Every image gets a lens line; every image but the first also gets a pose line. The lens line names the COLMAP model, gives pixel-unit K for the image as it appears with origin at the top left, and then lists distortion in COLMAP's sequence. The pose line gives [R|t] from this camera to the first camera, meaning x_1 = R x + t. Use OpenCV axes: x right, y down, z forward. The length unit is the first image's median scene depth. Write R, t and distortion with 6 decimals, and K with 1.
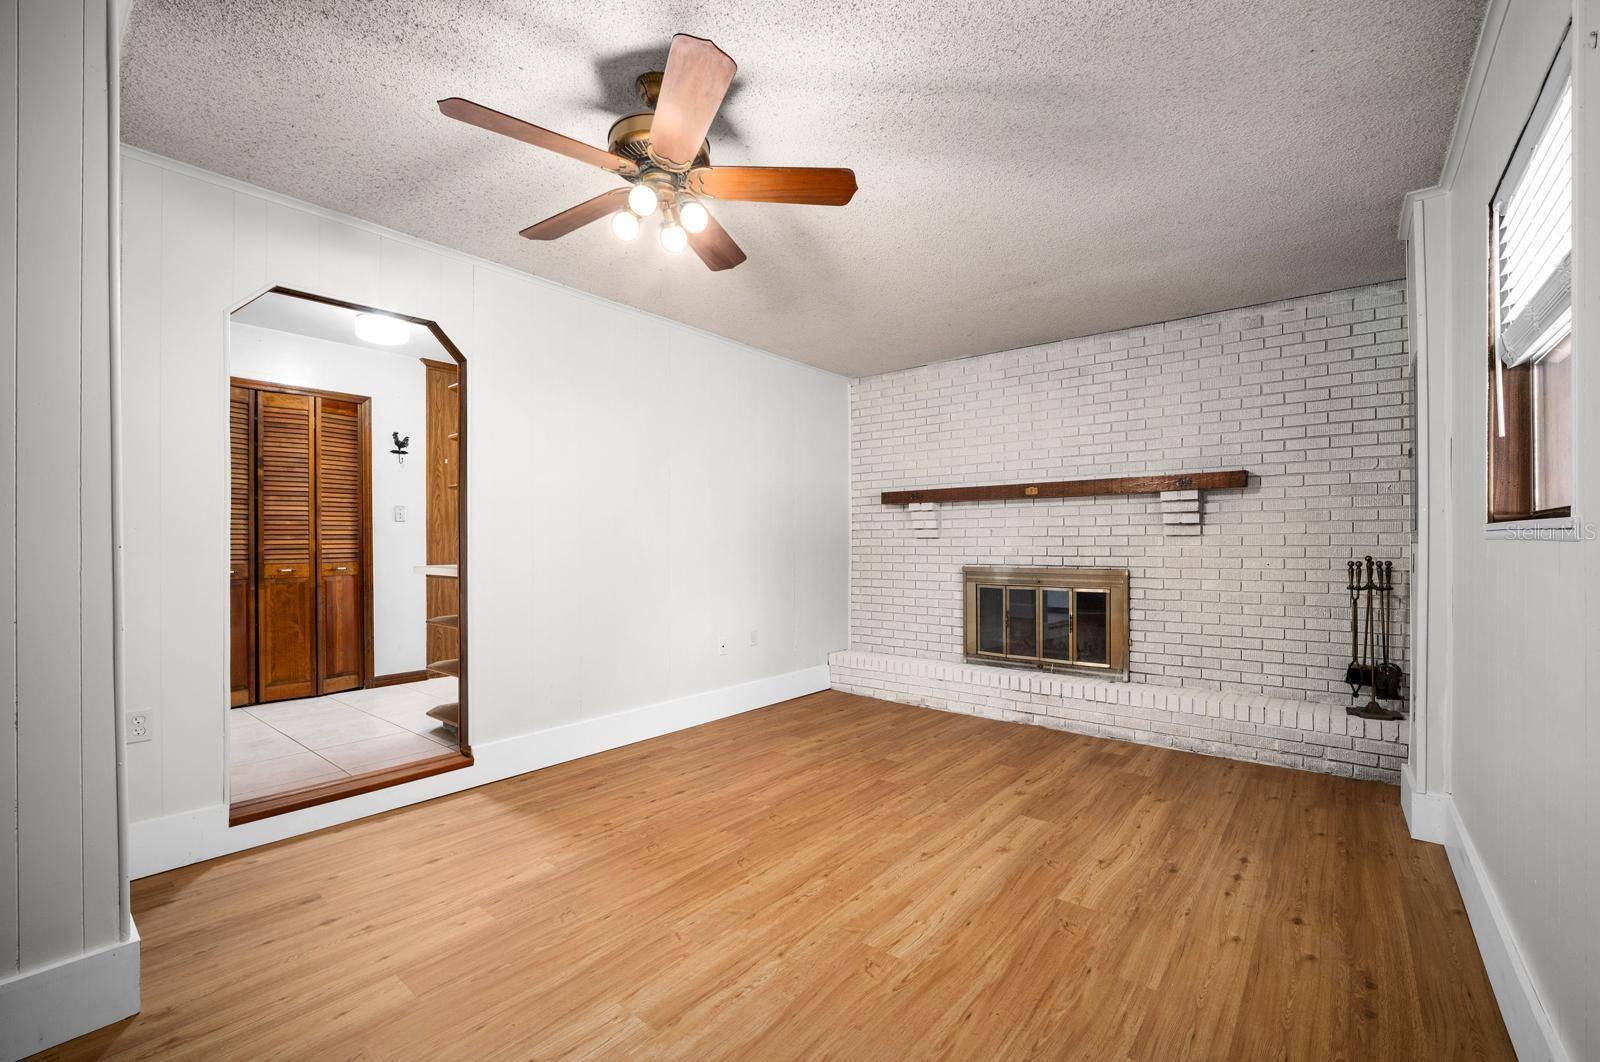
lens RADIAL K [[674.8, 0, 806.2], [0, 674.8, 545.3], [0, 0, 1]] dist [-0.013048, -0.000608]
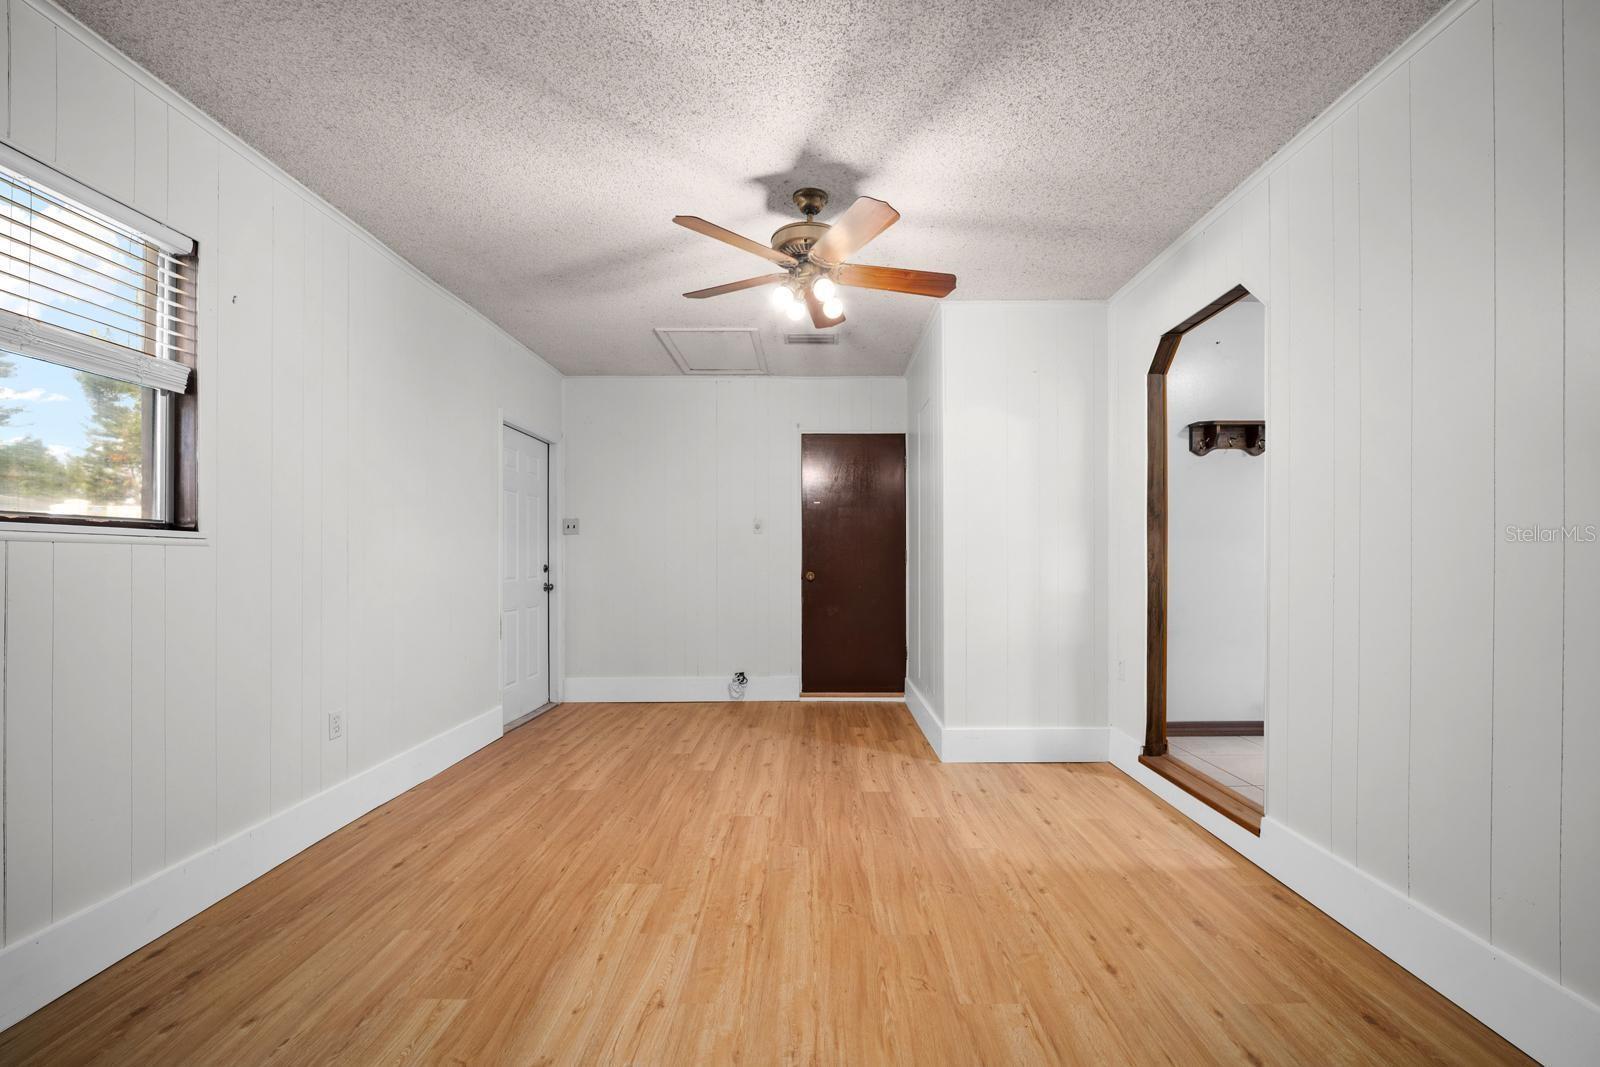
lens RADIAL K [[674.8, 0, 806.2], [0, 674.8, 547.8], [0, 0, 1]] dist [-0.013048, -0.000608]
pose [[-0.786723, -0.004174, -0.617292, 0.553162], [-0.001012, 0.999985, -0.005472, 0.005599], [0.617305, -0.003680, -0.786715, 1.876067]]
